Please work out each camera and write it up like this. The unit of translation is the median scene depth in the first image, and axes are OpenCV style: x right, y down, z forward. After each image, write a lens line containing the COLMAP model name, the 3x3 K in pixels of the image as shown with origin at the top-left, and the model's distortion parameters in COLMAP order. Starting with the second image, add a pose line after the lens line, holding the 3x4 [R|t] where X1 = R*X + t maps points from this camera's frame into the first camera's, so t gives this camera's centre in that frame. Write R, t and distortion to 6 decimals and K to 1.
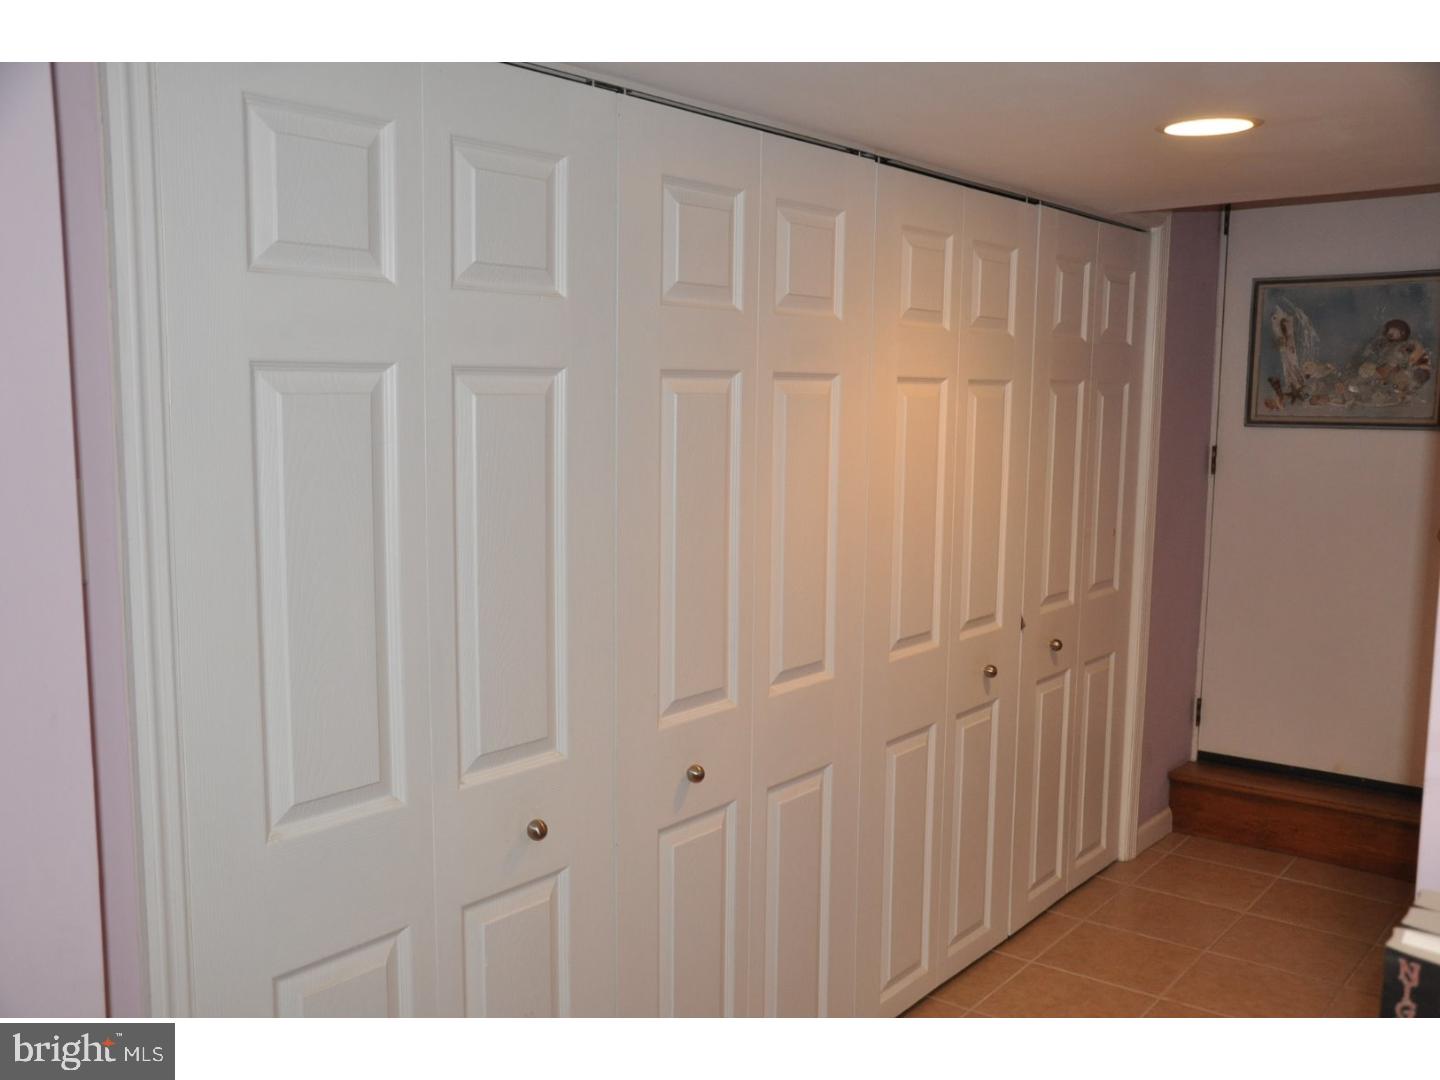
lens RADIAL K [[1244.8, 0, 720.0], [0, 1244.8, 540.0], [0, 0, 1]] dist [-0.043030, -0.000256]
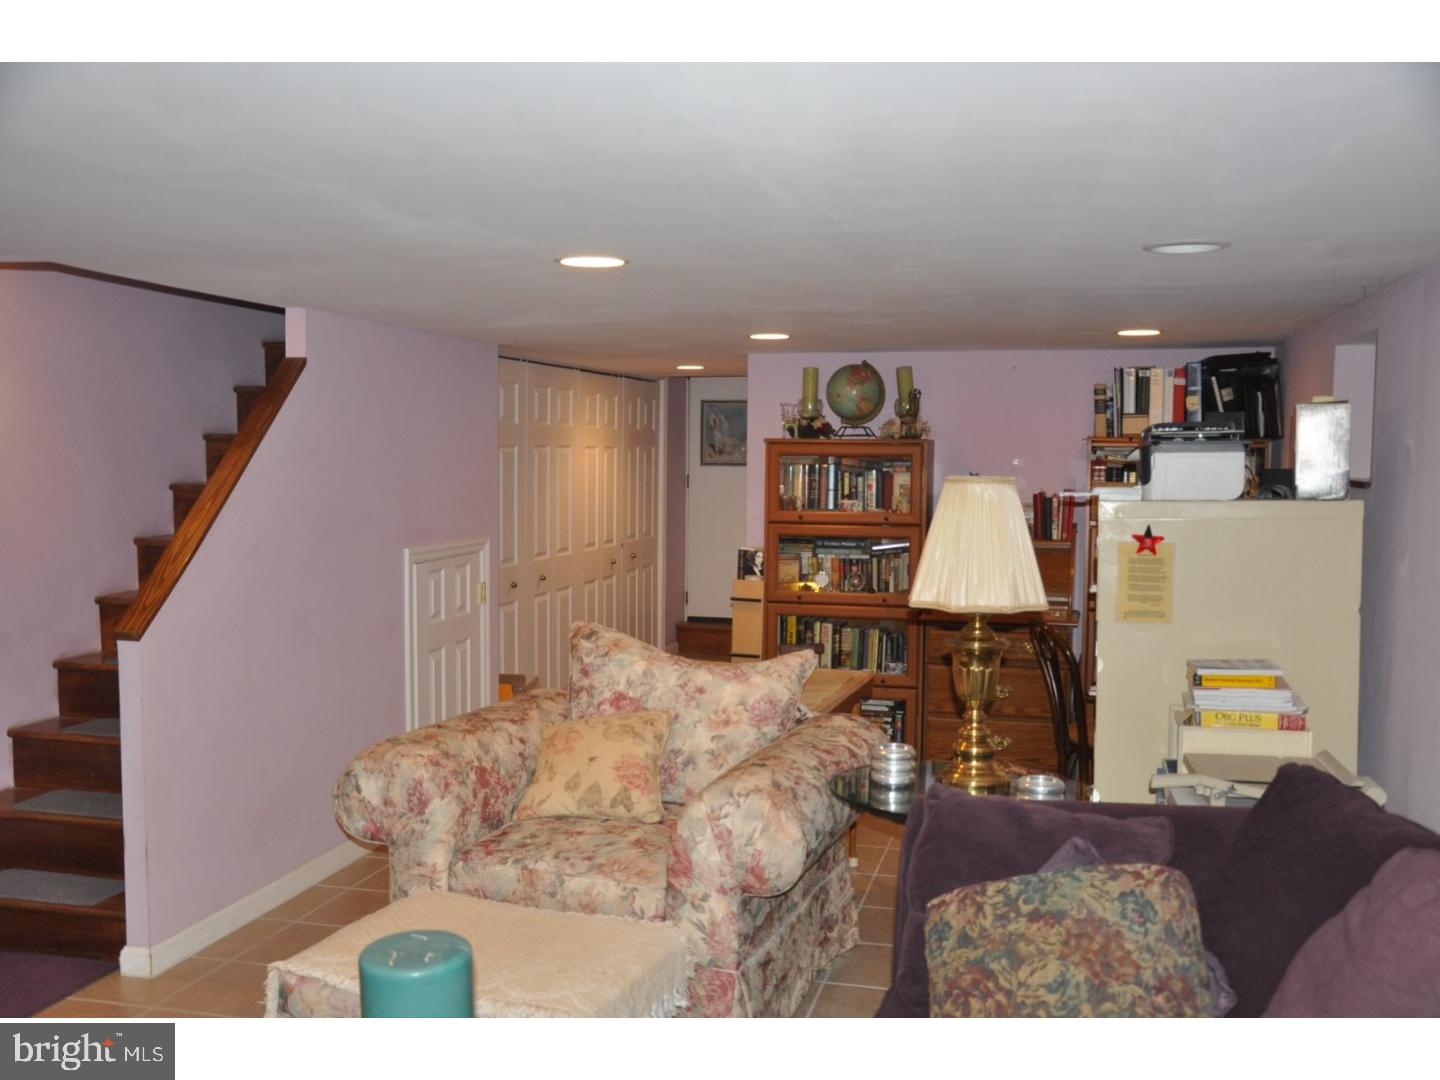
lens RADIAL K [[1244.8, 0, 720.0], [0, 1244.8, 540.0], [0, 0, 1]] dist [-0.043030, -0.000256]
pose [[0.910226, -0.030928, 0.412956, -0.488893], [0.049524, 0.998180, -0.034403, 0.124334], [-0.411141, 0.051766, 0.910101, -1.083312]]
